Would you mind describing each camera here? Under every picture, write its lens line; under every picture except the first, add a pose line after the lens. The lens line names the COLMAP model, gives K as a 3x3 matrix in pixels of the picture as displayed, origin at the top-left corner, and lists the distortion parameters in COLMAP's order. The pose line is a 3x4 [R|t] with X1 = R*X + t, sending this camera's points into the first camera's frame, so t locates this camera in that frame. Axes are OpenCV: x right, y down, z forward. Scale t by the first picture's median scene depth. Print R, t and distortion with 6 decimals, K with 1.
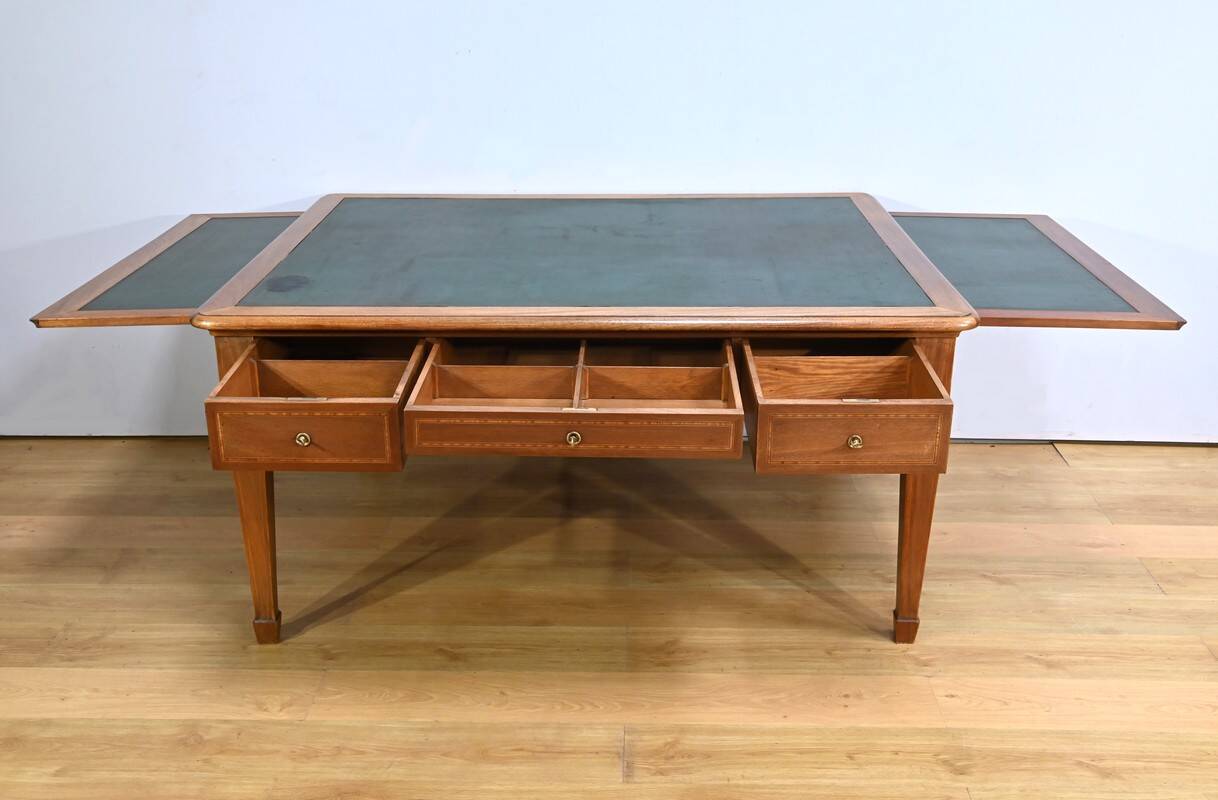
lens RADIAL K [[1337.7, 0, 614.3], [0, 1337.7, 397.8], [0, 0, 1]] dist [-0.001228, 0.000000]
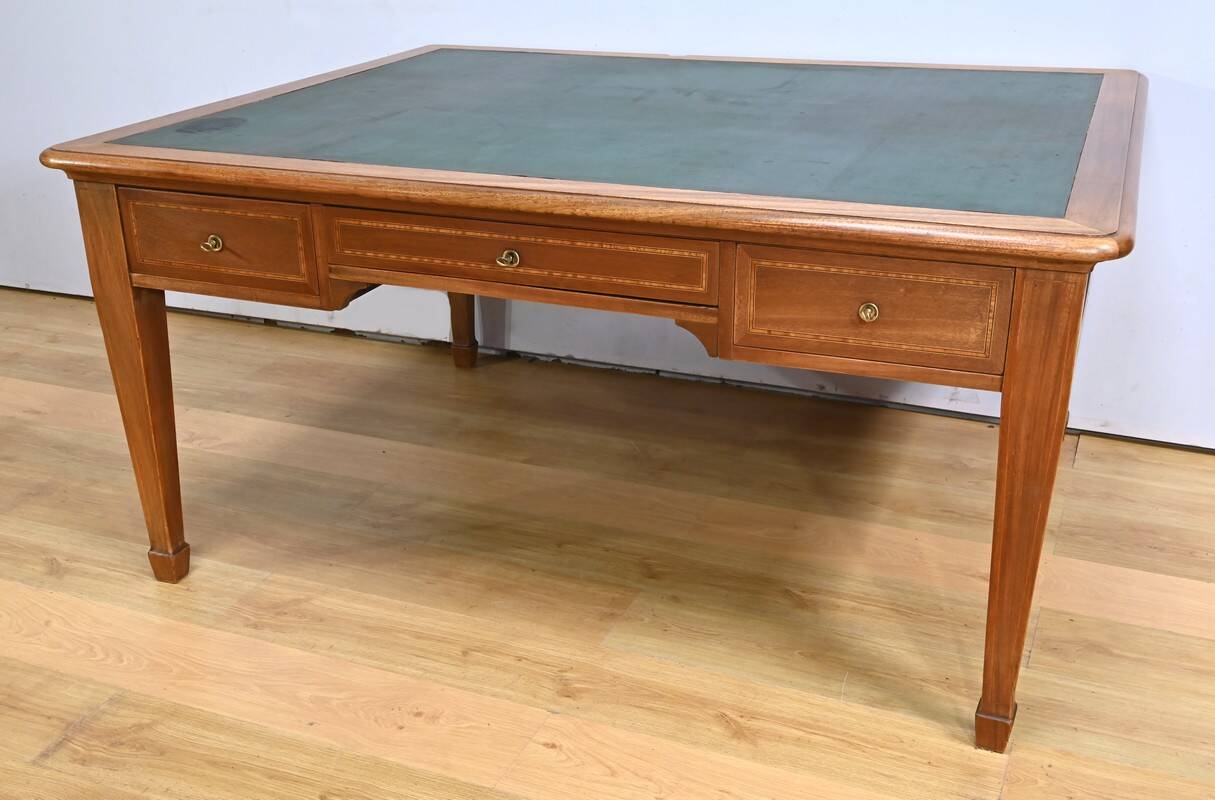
lens RADIAL K [[1334.4, 0, 615.2], [0, 1334.4, 427.9], [0, 0, 1]] dist [-0.001228, 0.000000]
pose [[0.934525, 0.133527, -0.329898, 0.242397], [-0.112158, 0.990212, 0.083072, -0.003272], [0.337761, -0.040632, 0.940354, 0.346694]]
